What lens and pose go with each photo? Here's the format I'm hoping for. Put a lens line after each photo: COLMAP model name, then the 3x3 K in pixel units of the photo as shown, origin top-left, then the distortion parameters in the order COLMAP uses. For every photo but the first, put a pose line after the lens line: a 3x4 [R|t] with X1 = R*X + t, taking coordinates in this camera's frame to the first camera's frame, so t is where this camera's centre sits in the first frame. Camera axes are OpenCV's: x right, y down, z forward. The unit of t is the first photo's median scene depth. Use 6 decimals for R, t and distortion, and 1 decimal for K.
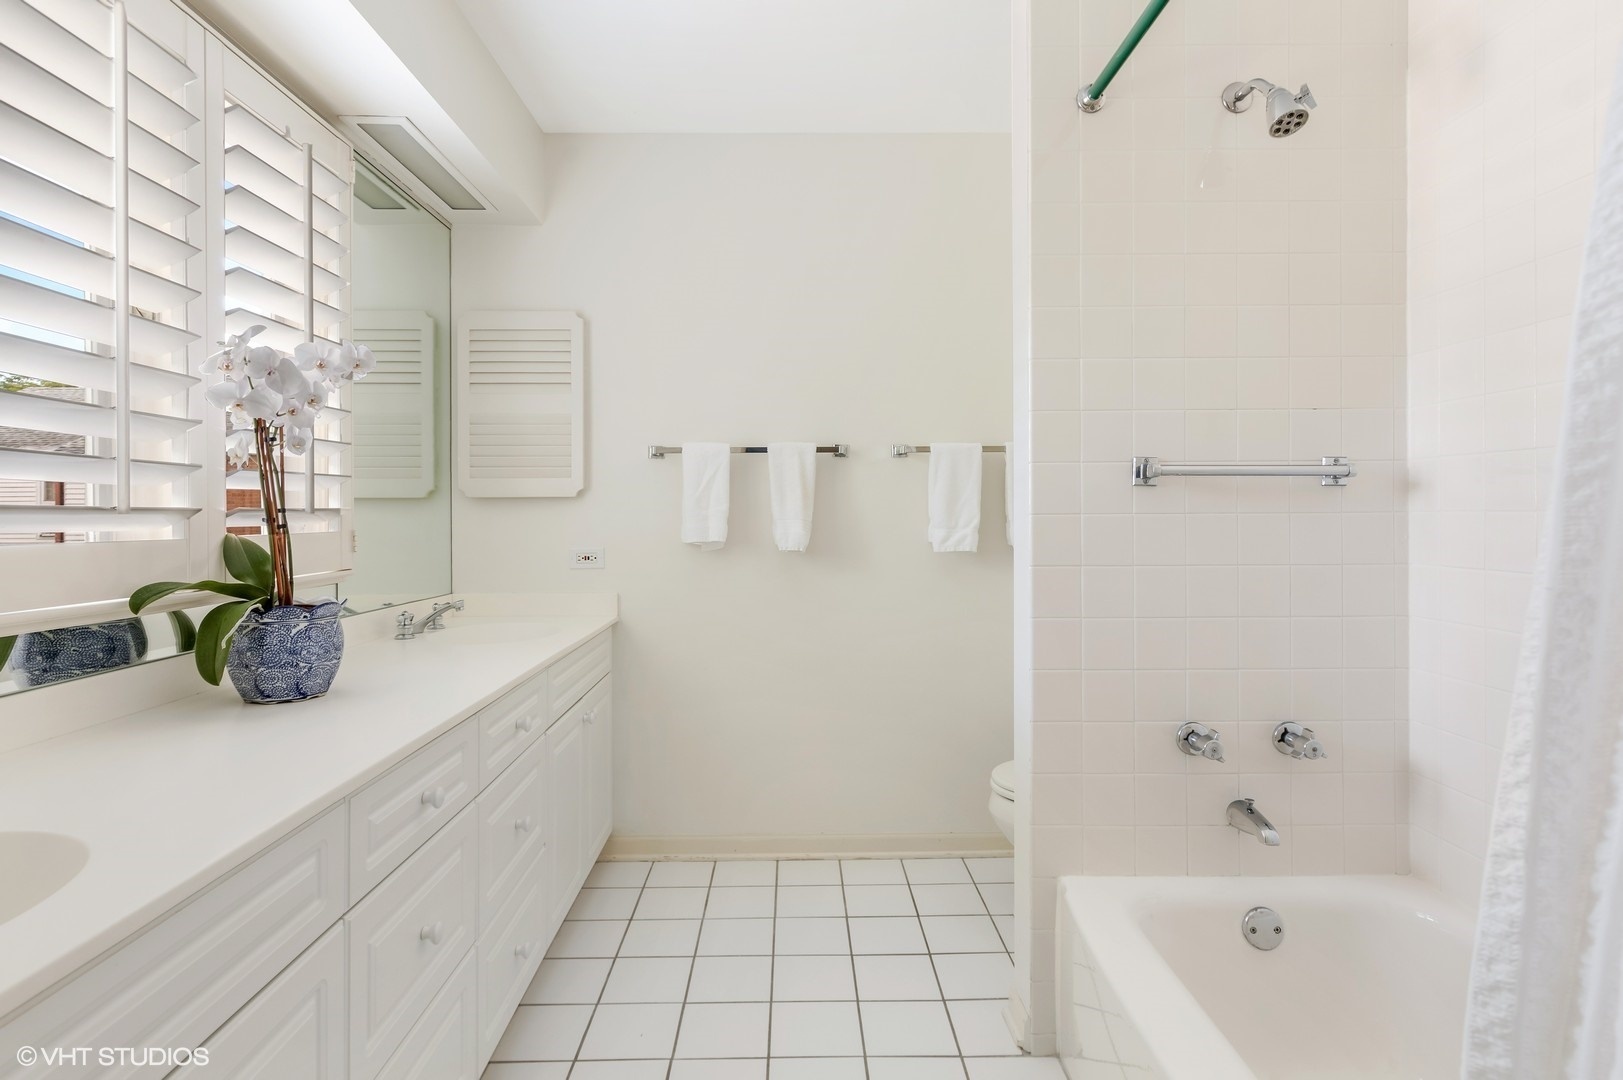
lens RADIAL K [[830.1, 0, 811.5], [0, 830.1, 540.0], [0, 0, 1]] dist [0.000987, 0.000848]
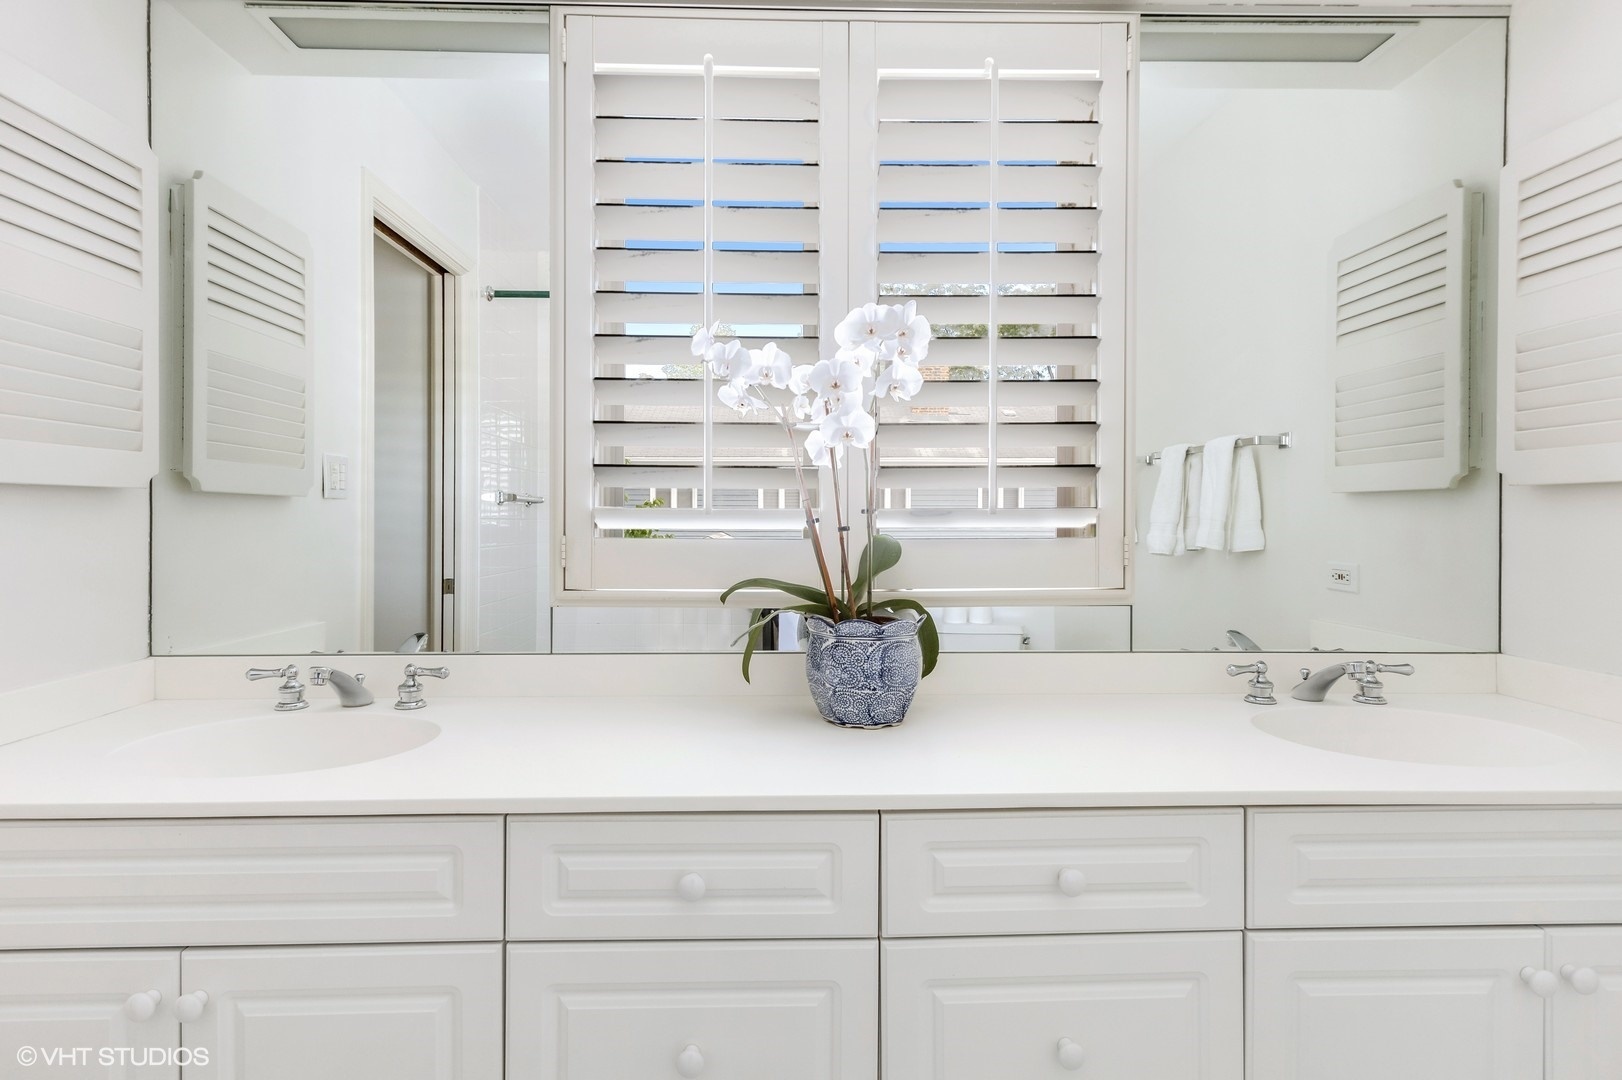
lens RADIAL K [[829.6, 0, 811.0], [0, 829.6, 540.0], [0, 0, 1]] dist [0.000987, 0.000848]
pose [[0.011036, 0.029663, -0.999499, 0.143948], [-0.031304, 0.999080, 0.029305, -0.016183], [0.999449, 0.030965, 0.011954, 0.528243]]
